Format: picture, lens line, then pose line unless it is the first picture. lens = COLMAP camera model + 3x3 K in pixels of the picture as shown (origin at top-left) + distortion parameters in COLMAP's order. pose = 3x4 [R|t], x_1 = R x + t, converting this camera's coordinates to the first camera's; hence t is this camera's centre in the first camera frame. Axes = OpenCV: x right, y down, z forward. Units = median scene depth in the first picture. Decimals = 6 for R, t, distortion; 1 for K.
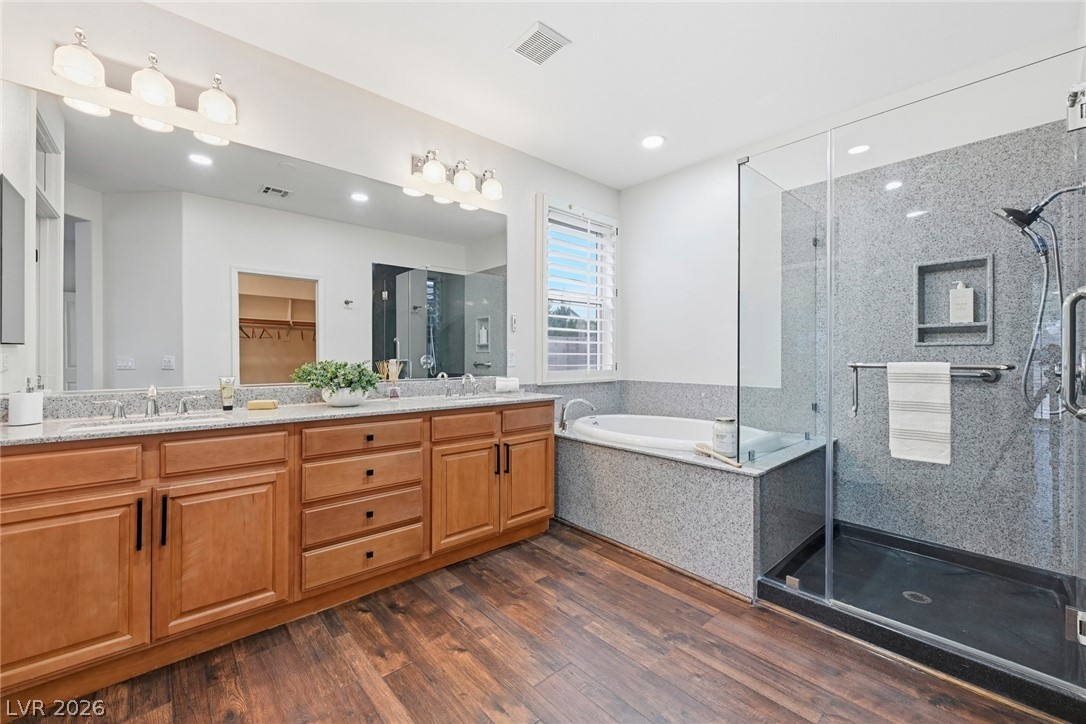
lens RADIAL K [[432.7, 0, 547.1], [0, 432.7, 355.1], [0, 0, 1]] dist [-0.000806, -0.000780]
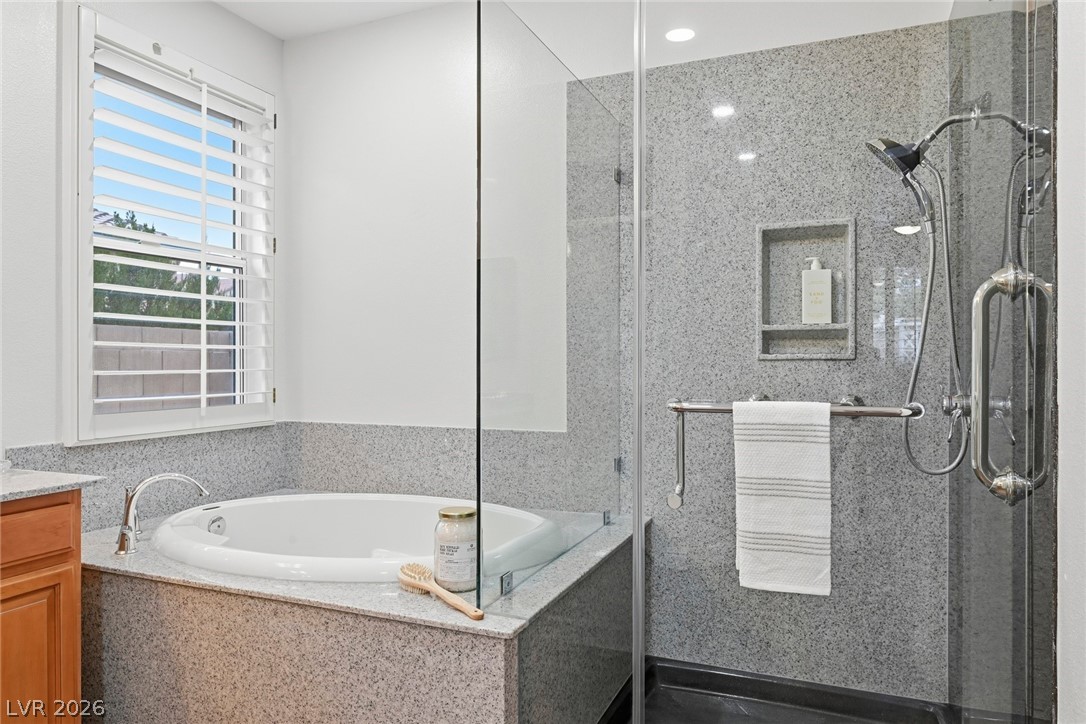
lens RADIAL K [[736.0, 0, 541.1], [0, 736.0, 366.7], [0, 0, 1]] dist [-0.001641, -0.003724]
pose [[0.903483, -0.005008, 0.428594, 0.128437], [0.002262, 0.999974, 0.006917, -0.019527], [-0.428617, -0.005280, 0.903471, 0.191463]]
